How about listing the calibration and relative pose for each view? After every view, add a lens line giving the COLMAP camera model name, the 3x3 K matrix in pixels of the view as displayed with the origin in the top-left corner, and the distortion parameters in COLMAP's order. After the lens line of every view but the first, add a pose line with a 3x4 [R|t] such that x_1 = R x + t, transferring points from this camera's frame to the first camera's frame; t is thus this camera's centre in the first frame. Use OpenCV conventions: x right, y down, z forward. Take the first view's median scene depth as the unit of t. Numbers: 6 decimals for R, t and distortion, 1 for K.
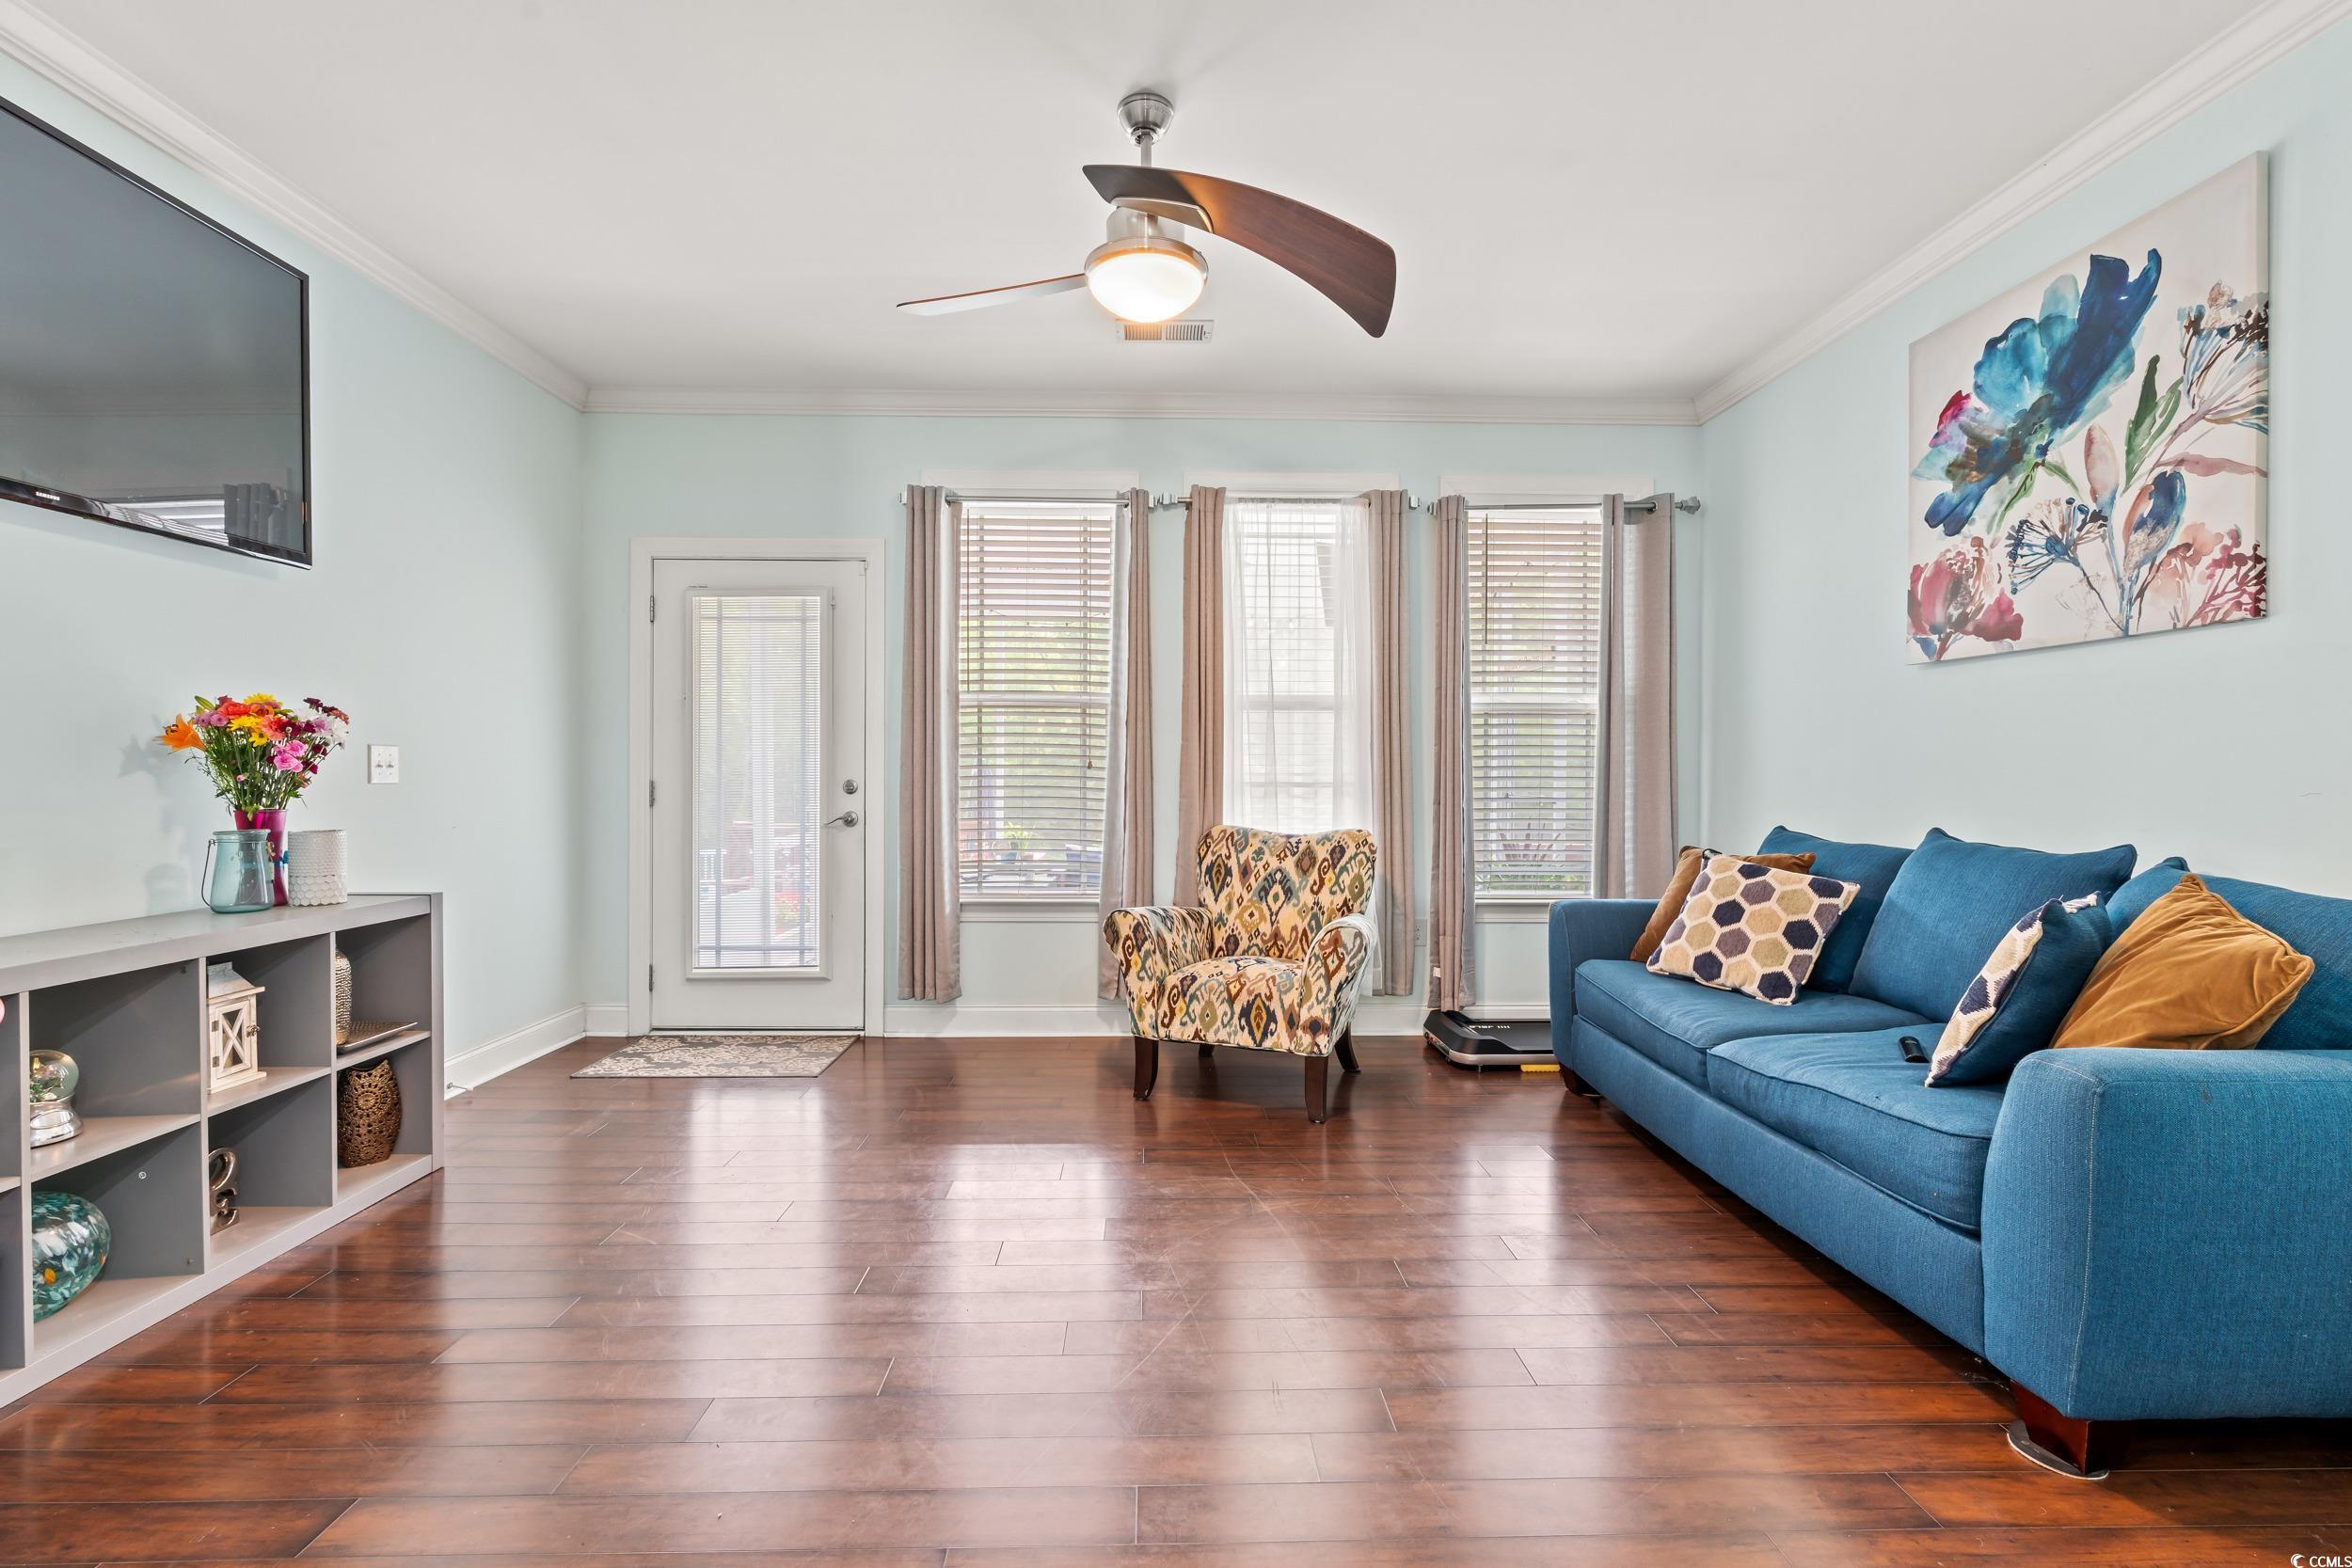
lens RADIAL K [[1033.4, 0, 1168.2], [0, 1033.4, 781.8], [0, 0, 1]] dist [-0.010396, -0.000233]
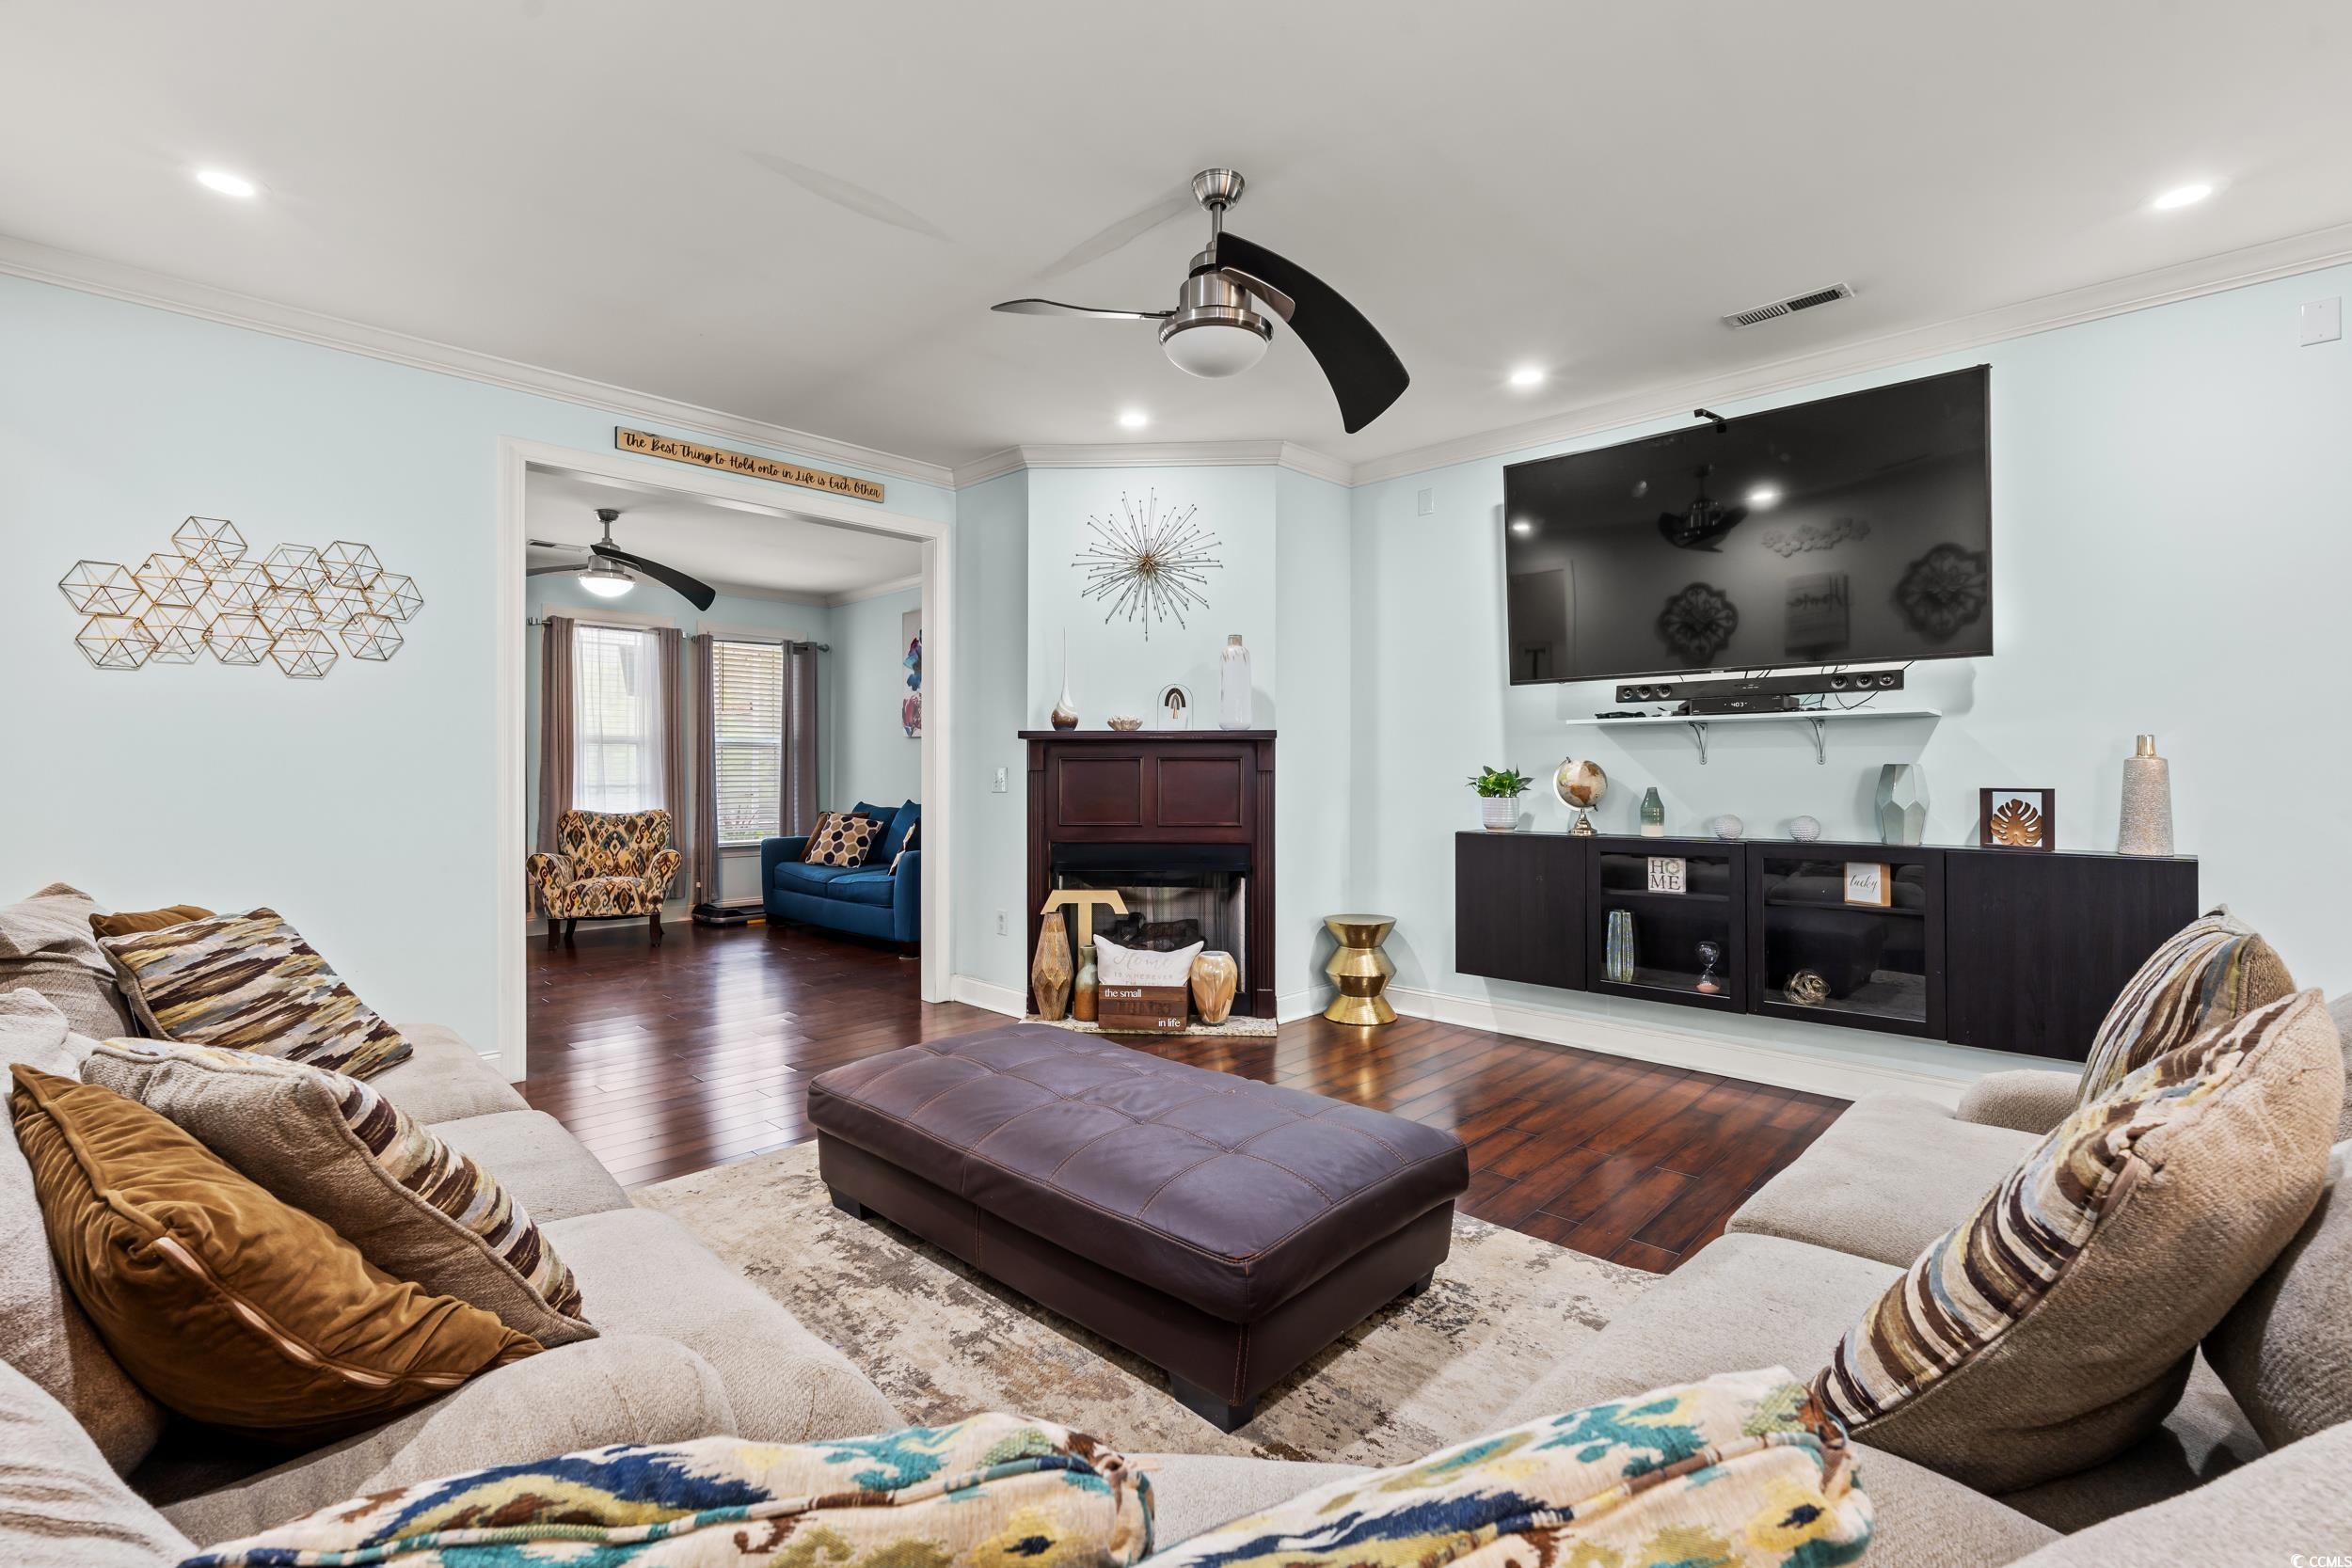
lens RADIAL K [[1033.4, 0, 1175.9], [0, 1033.4, 775.7], [0, 0, 1]] dist [-0.010396, -0.000233]
pose [[0.709096, -0.004815, 0.705096, -0.486338], [0.006787, 0.999977, 0.000004, -0.009710], [-0.705080, 0.004783, 0.709112, -1.033992]]
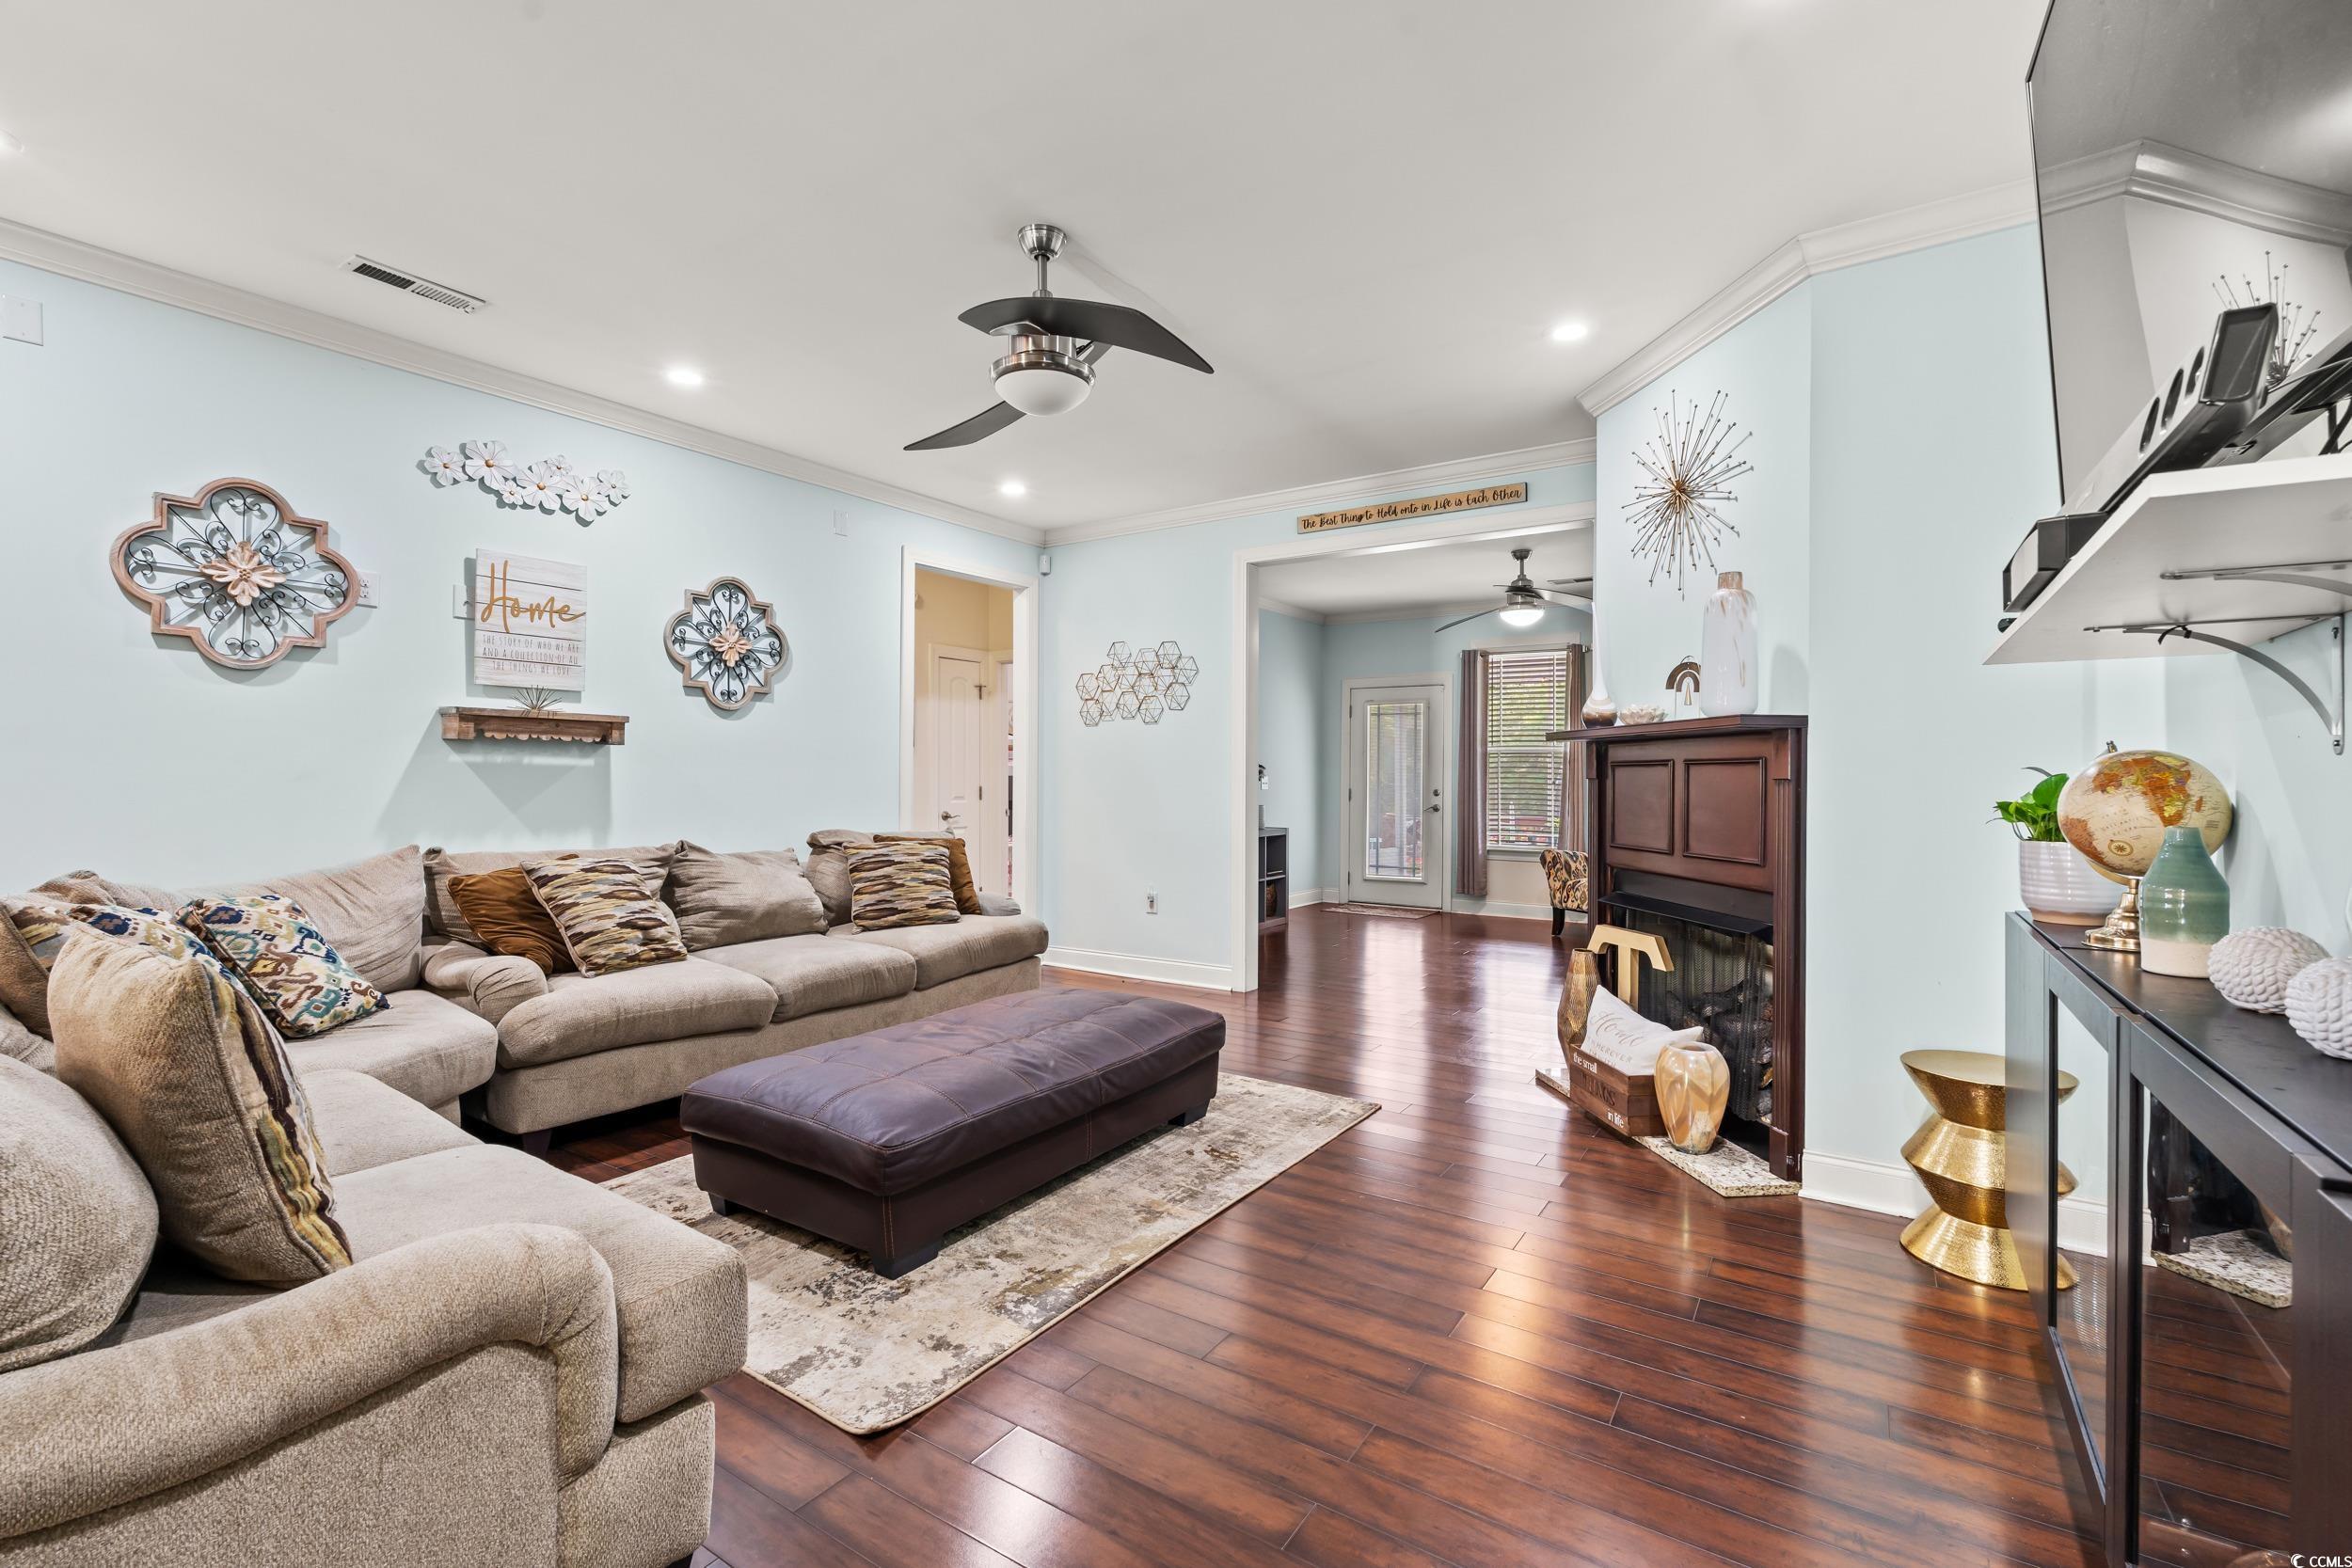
lens RADIAL K [[1033.4, 0, 1170.2], [0, 1033.4, 773.8], [0, 0, 1]] dist [-0.010396, -0.000233]
pose [[0.815911, -0.001748, -0.578175, 0.507845], [-0.005930, 0.999918, -0.011391, -0.007255], [0.578148, 0.012723, 0.815833, -1.119804]]
